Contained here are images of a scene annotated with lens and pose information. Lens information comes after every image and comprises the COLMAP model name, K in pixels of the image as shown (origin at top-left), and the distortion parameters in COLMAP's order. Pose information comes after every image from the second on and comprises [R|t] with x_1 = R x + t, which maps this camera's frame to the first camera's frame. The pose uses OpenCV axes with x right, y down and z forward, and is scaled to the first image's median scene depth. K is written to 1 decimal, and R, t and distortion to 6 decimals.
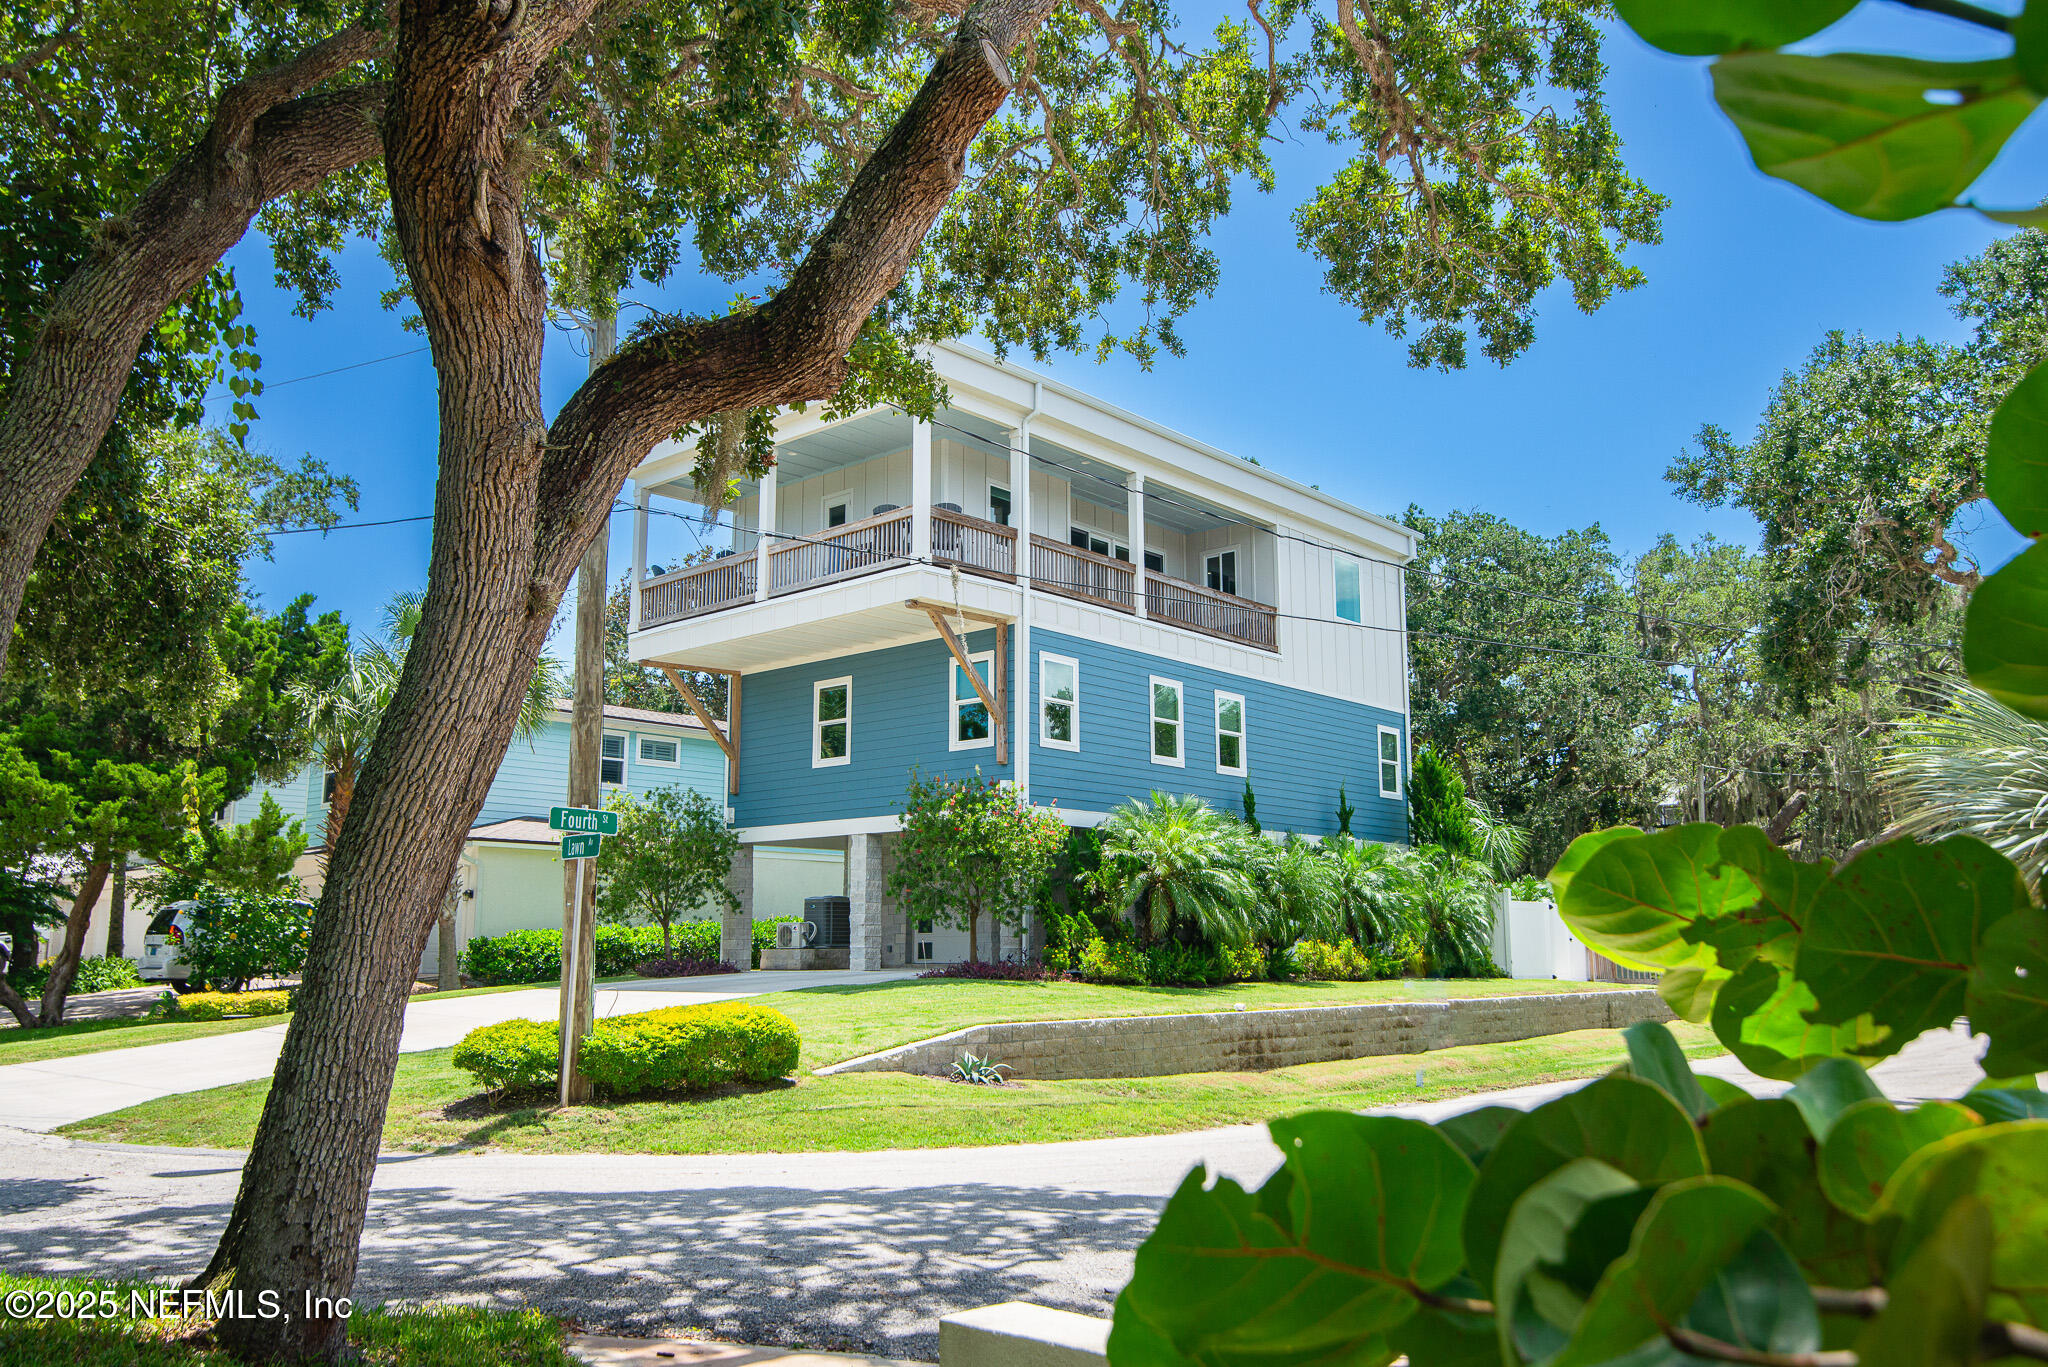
lens RADIAL K [[1580.7, 0, 1017.9], [0, 1580.7, 686.8], [0, 0, 1]] dist [-0.004081, -0.000967]
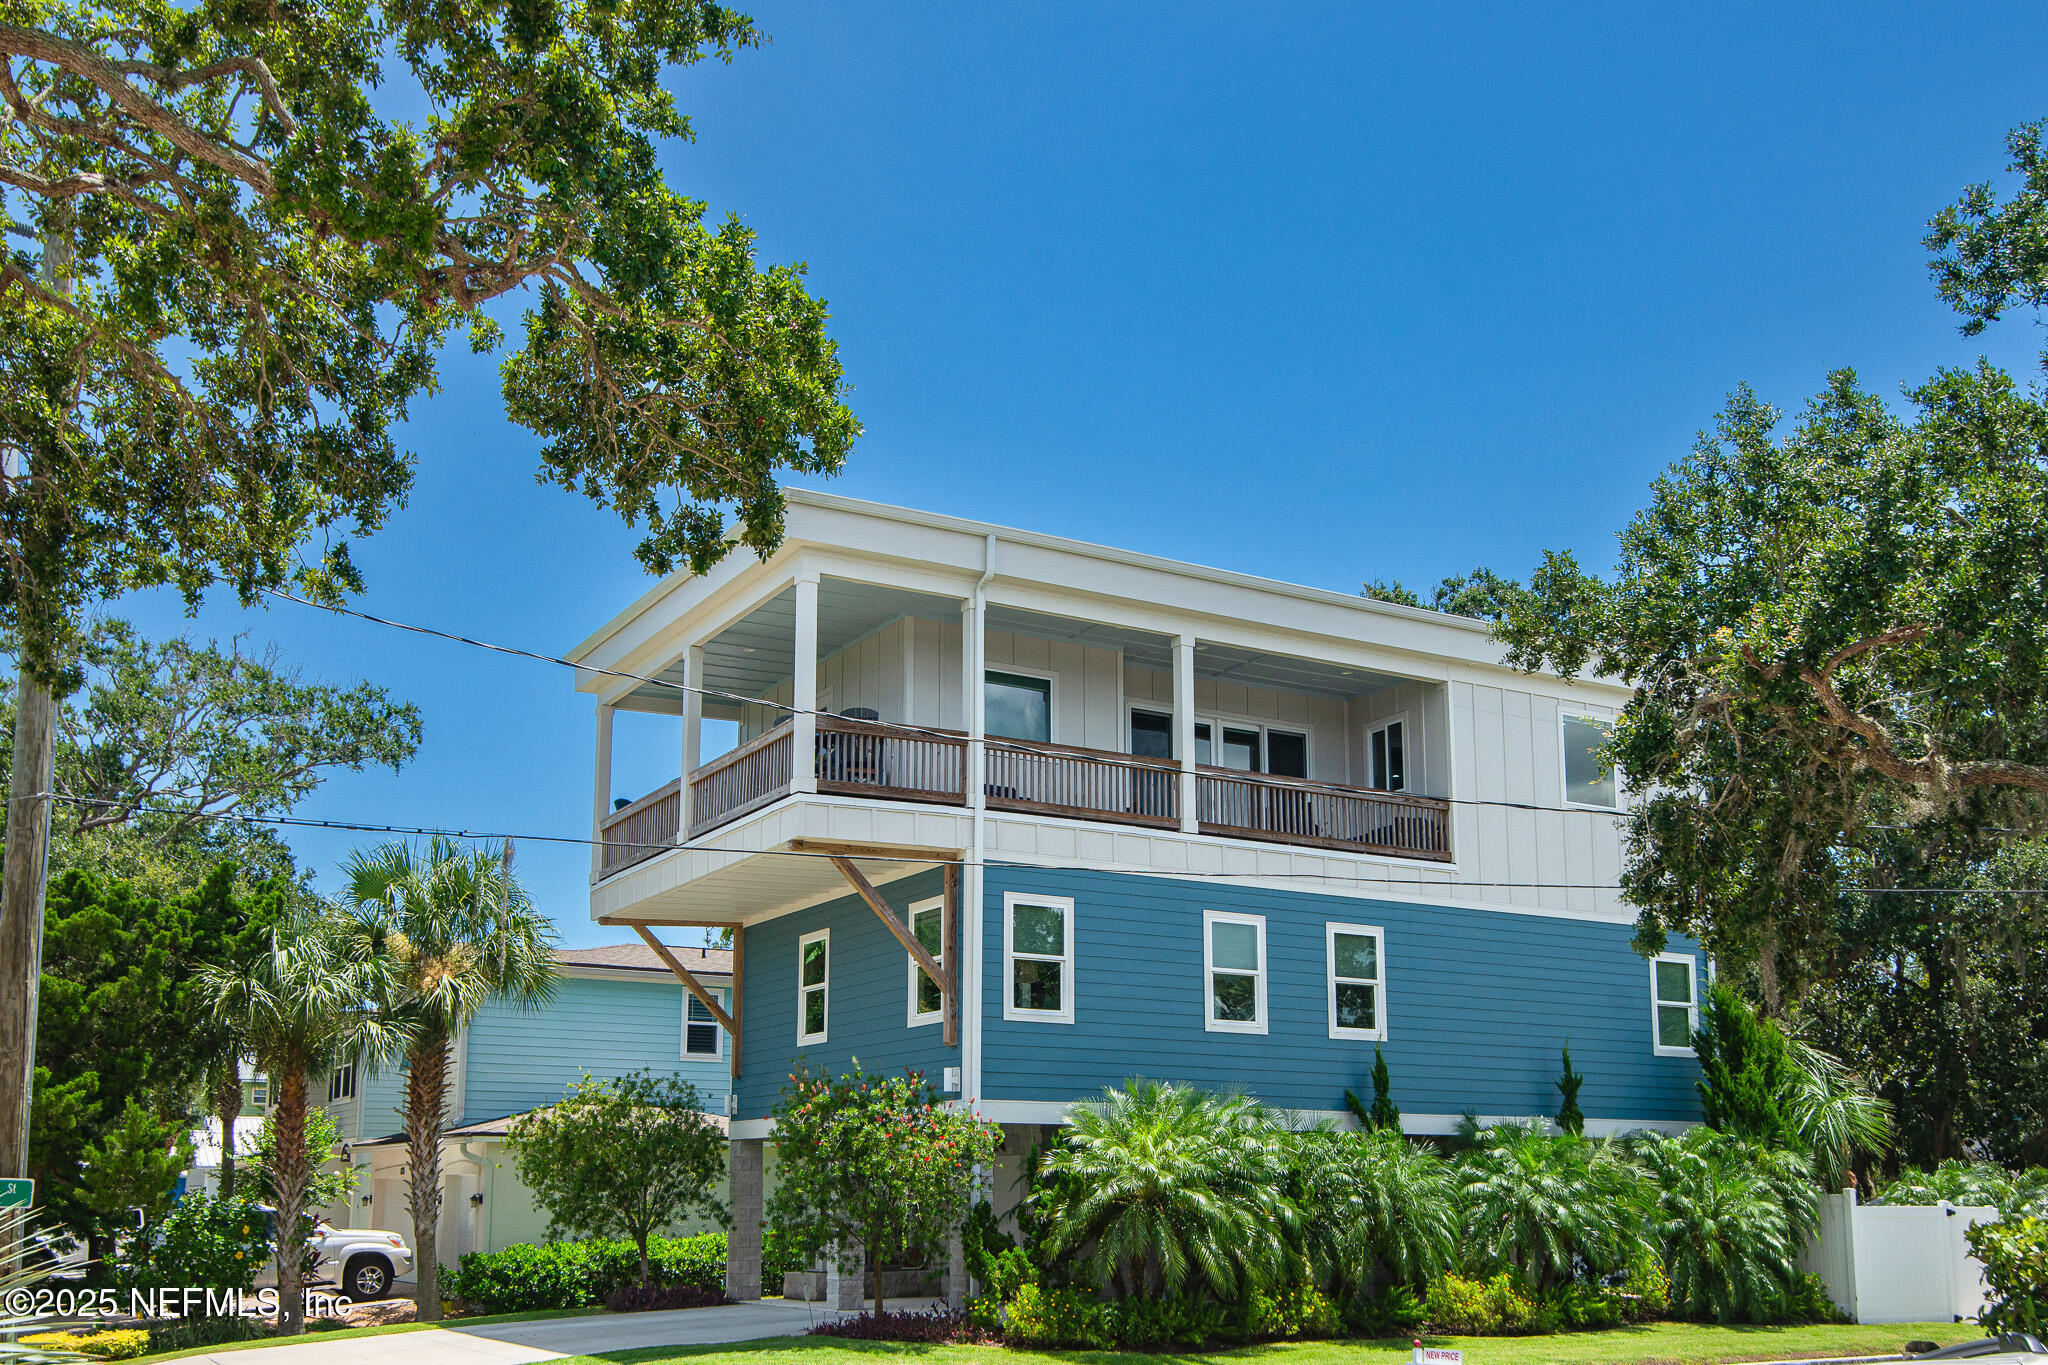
lens RADIAL K [[1997.4, 0, 974.5], [0, 1997.4, 853.0], [0, 0, 1]] dist [-0.010022, 0.003956]
pose [[0.947207, -0.053402, -0.316144, 0.296307], [0.050784, 0.998573, -0.016519, -0.025842], [0.316575, -0.000408, 0.948567, 0.092389]]
